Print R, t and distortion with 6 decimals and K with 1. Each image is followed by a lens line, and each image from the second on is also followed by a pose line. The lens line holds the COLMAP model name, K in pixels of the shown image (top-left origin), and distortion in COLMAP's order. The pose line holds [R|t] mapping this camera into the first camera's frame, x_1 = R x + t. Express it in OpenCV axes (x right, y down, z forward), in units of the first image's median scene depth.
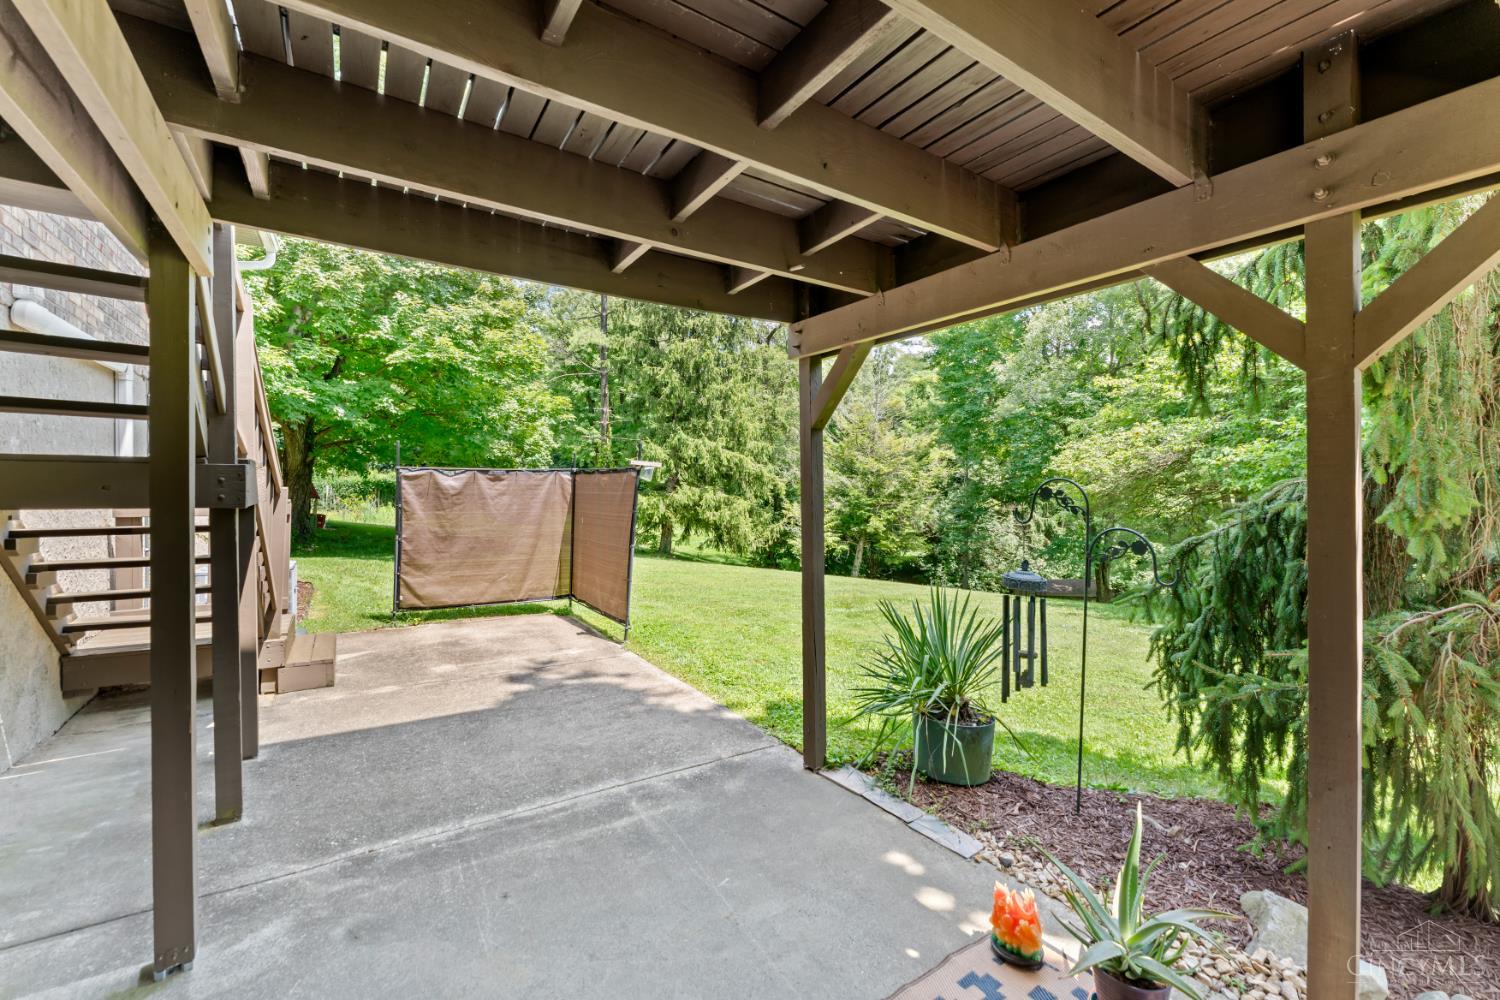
lens RADIAL K [[606.1, 0, 744.4], [0, 606.1, 483.0], [0, 0, 1]] dist [-0.000400, -0.000184]
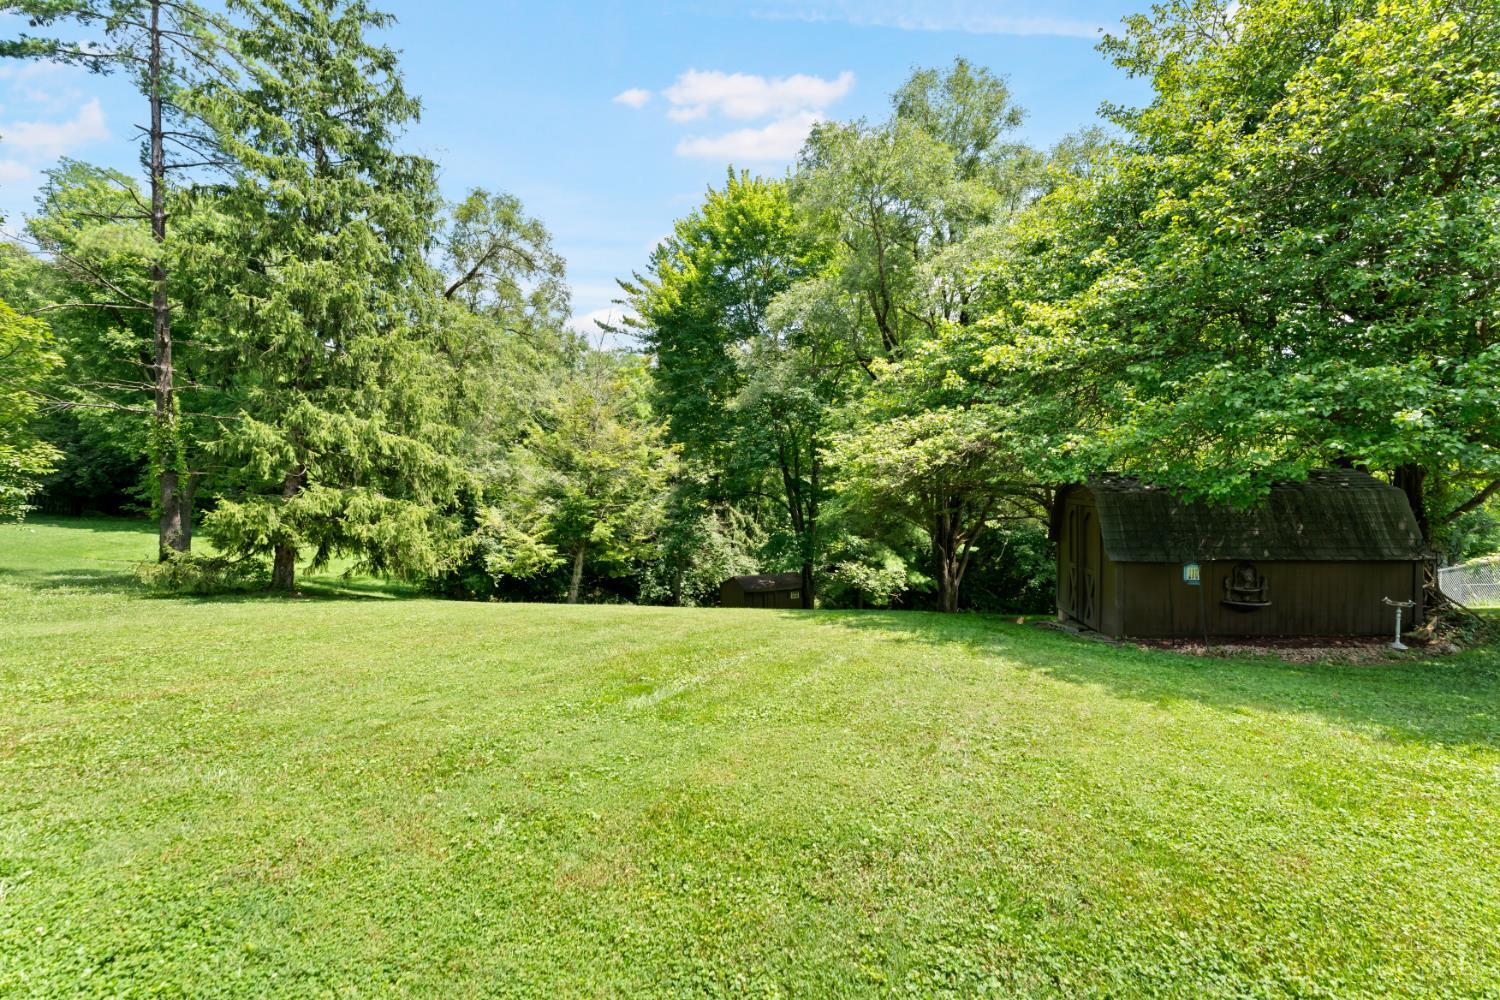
lens RADIAL K [[605.7, 0, 749.8], [0, 605.7, 496.1], [0, 0, 1]] dist [-0.013240, -0.000078]
pose [[0.869347, -0.016221, 0.493936, -0.011221], [0.005688, 0.999723, 0.022820, 0.003009], [-0.494169, -0.017028, 0.869199, 0.192931]]
